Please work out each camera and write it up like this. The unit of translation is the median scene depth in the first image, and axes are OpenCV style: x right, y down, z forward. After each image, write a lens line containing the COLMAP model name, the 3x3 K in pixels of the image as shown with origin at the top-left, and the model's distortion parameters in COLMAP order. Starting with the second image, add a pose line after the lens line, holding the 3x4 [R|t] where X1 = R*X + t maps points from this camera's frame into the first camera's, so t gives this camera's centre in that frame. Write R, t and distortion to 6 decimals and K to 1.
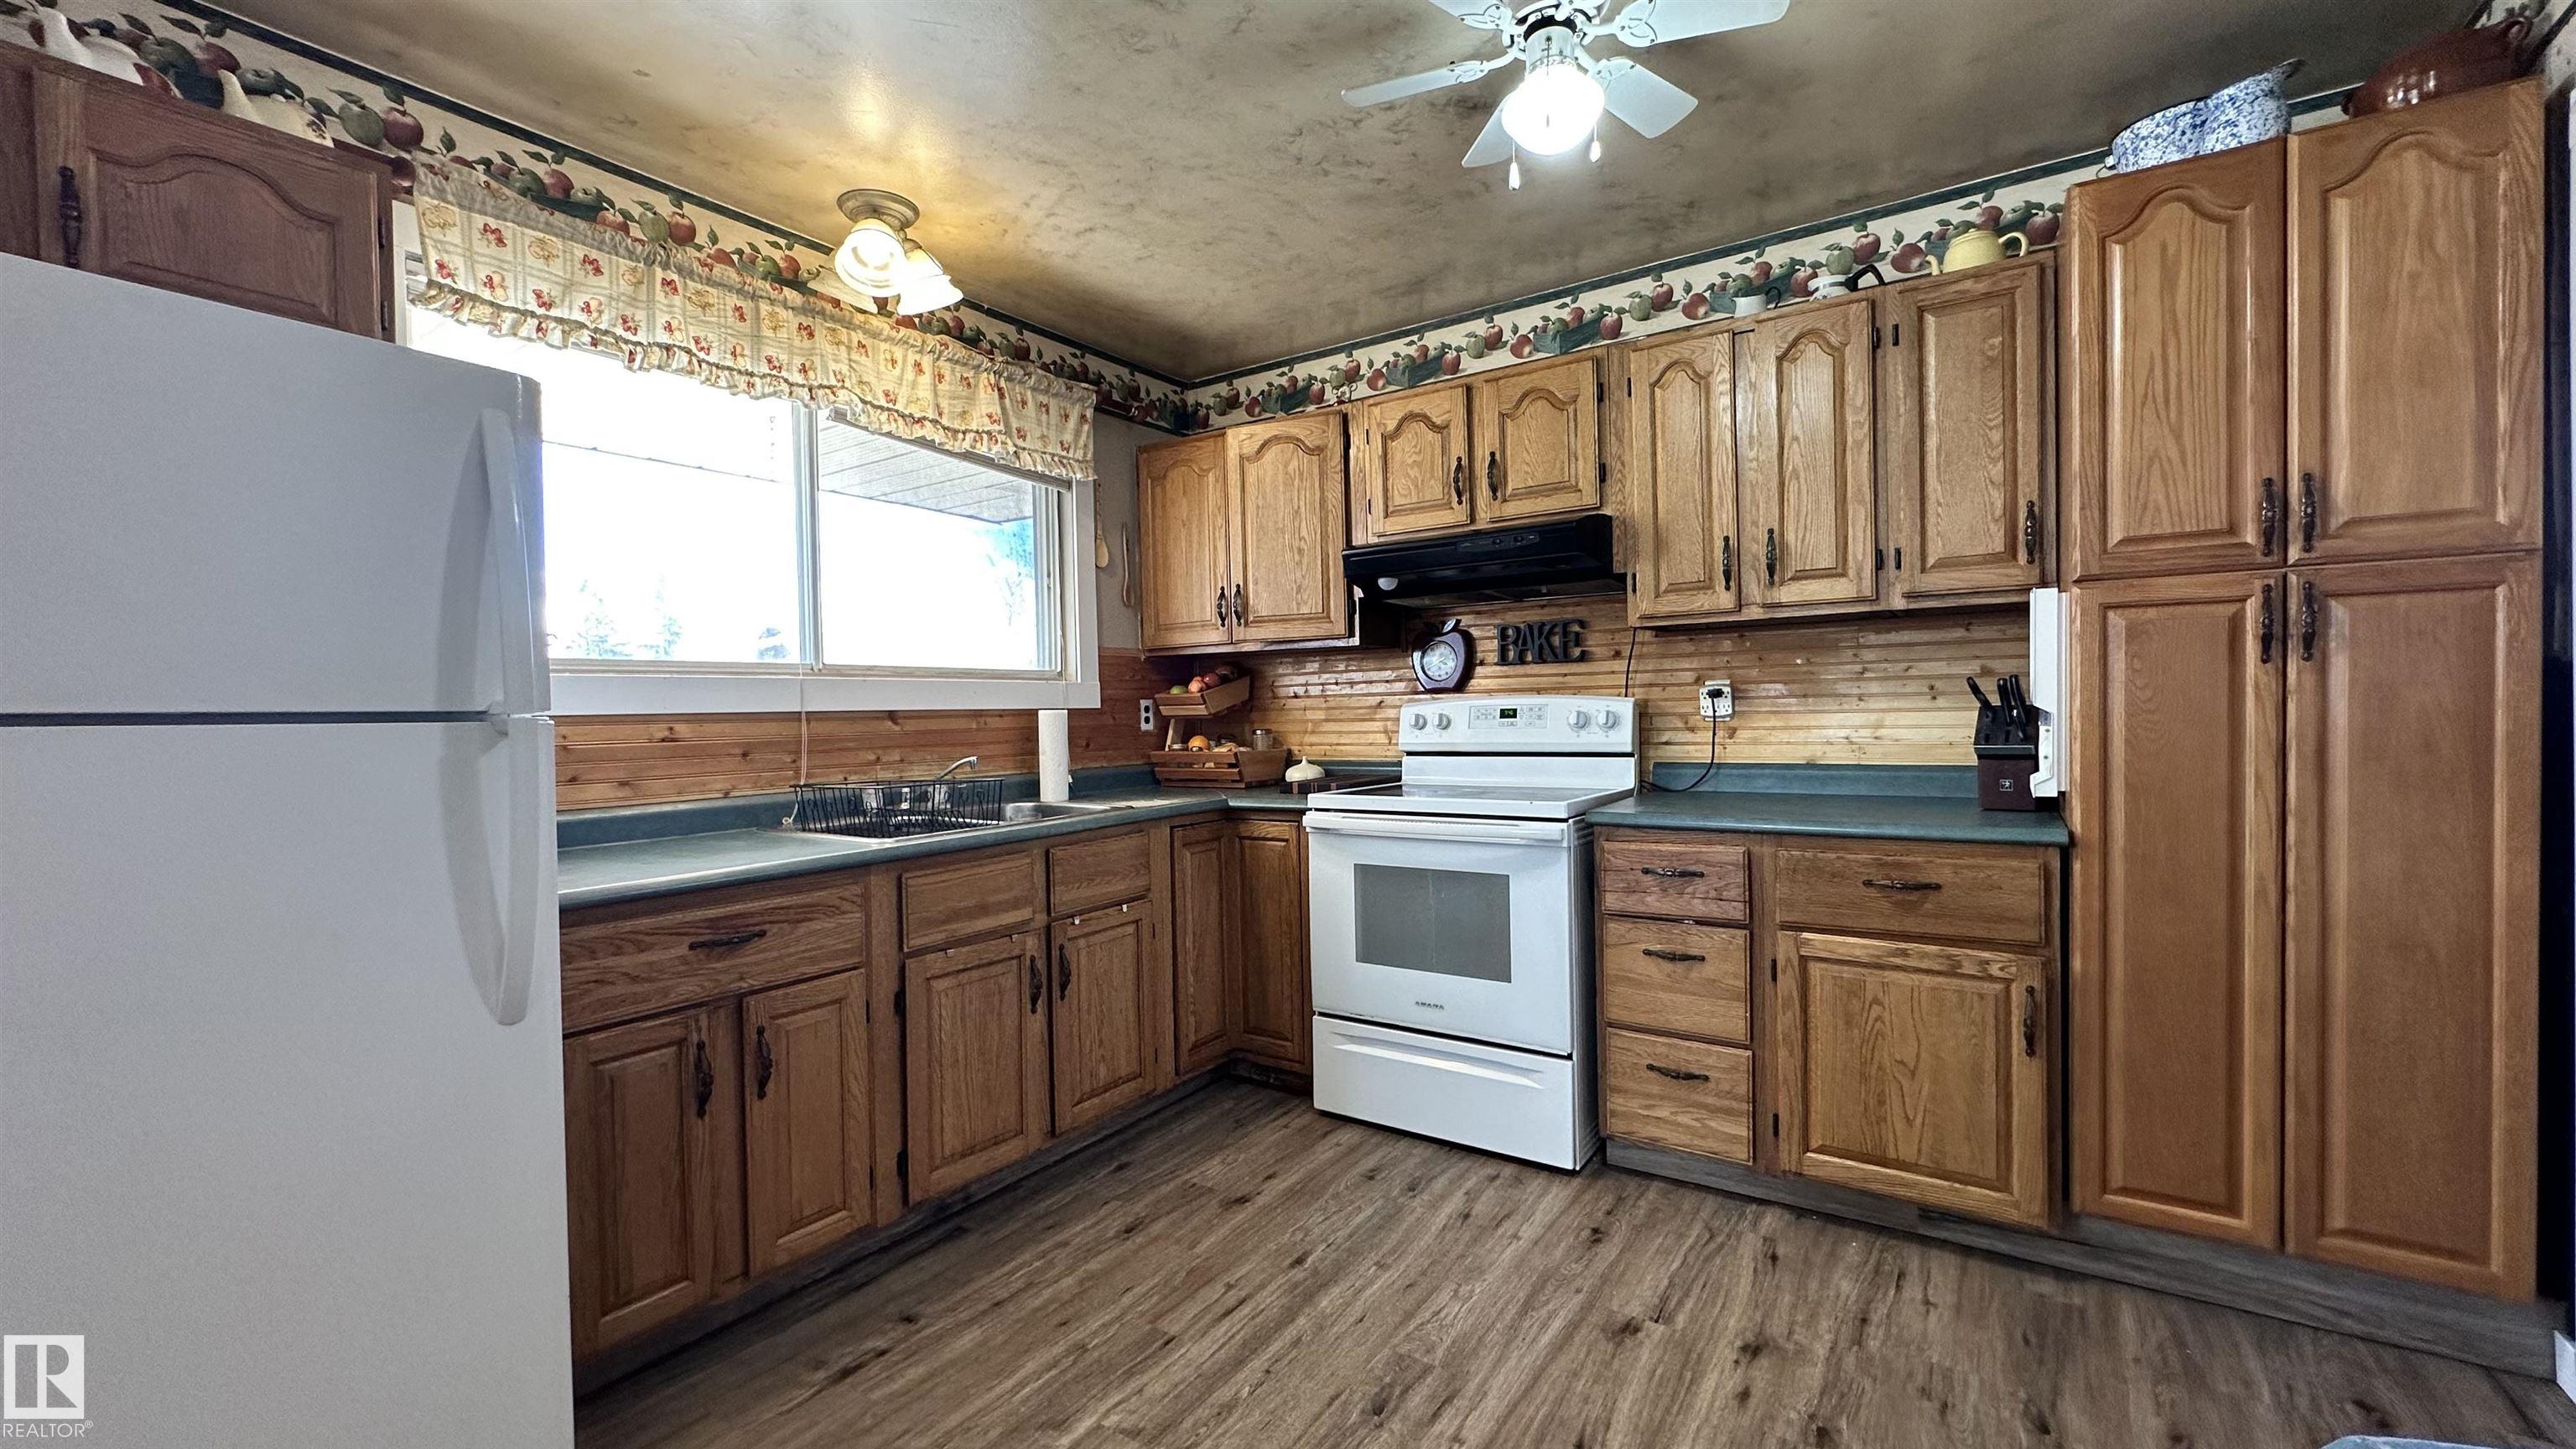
lens RADIAL K [[1028.9, 0, 1288.0], [0, 1028.9, 724.5], [0, 0, 1]] dist [-0.001905, -0.000156]
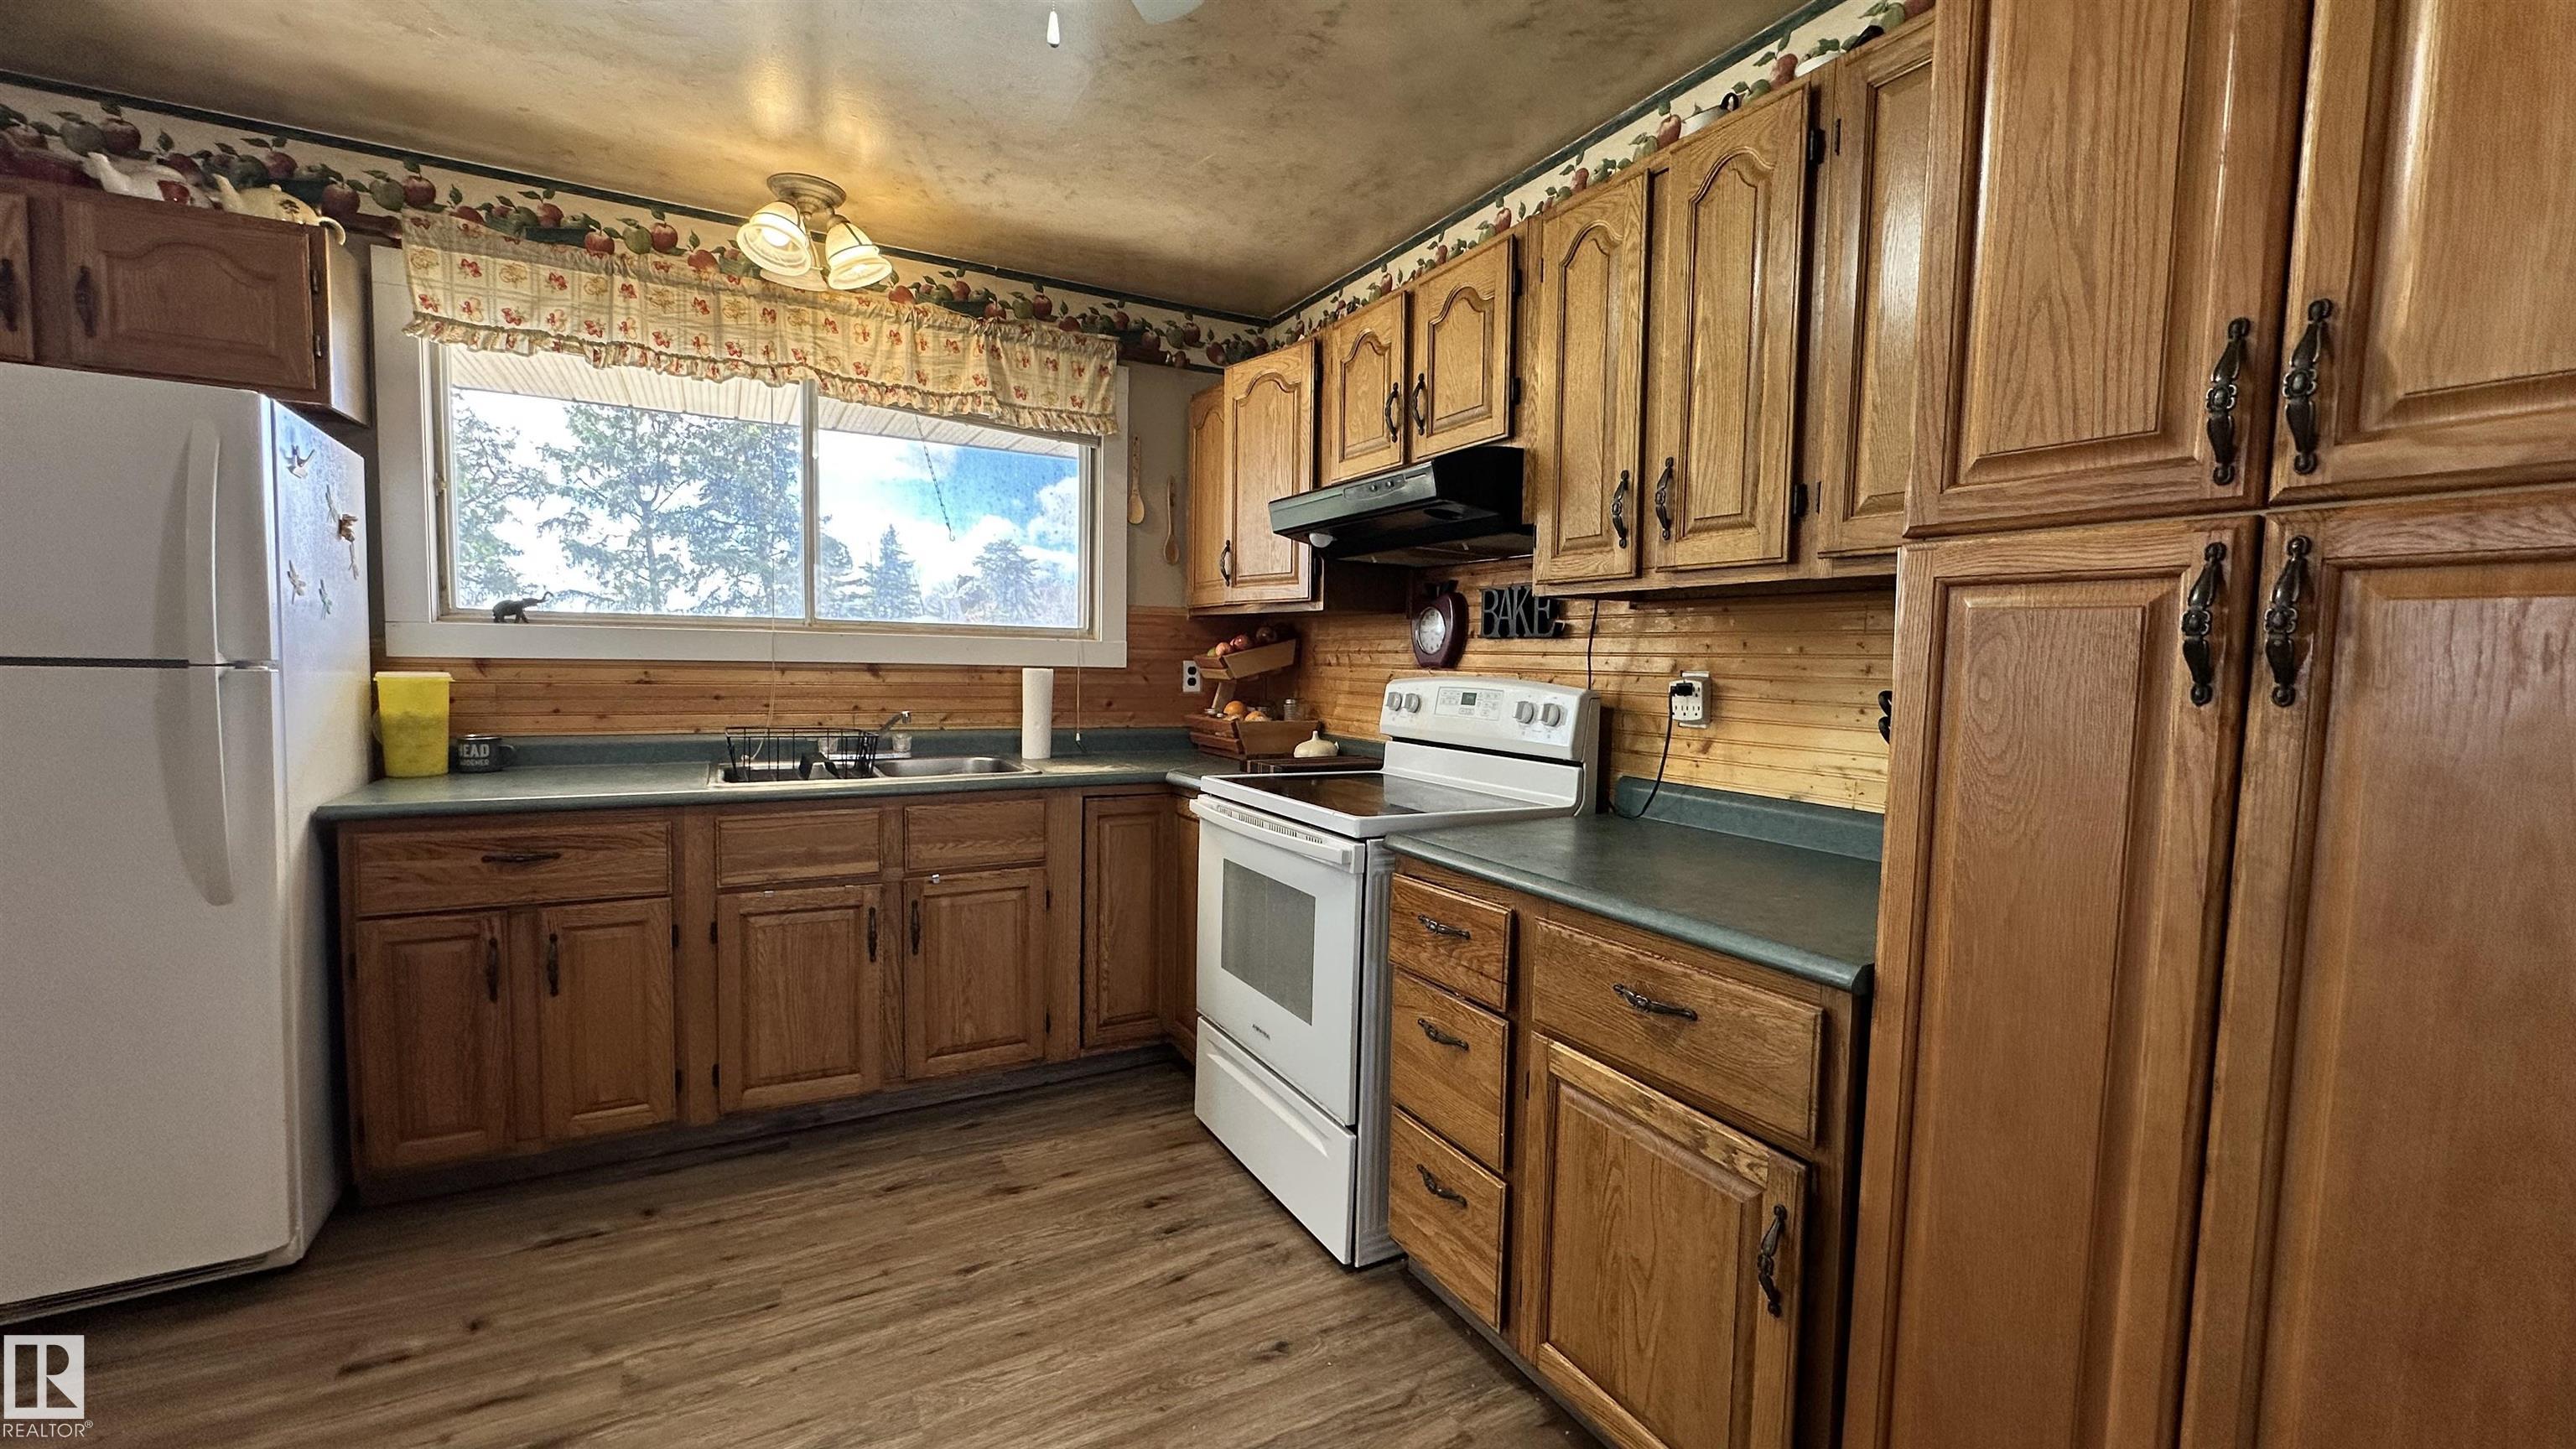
lens RADIAL K [[1028.9, 0, 1288.0], [0, 1028.9, 724.5], [0, 0, 1]] dist [-0.001905, -0.000156]
pose [[0.891254, 0.070481, -0.447994, 0.580519], [-0.047132, 0.996895, 0.063071, -0.044880], [0.451049, -0.035098, 0.891809, 0.270402]]
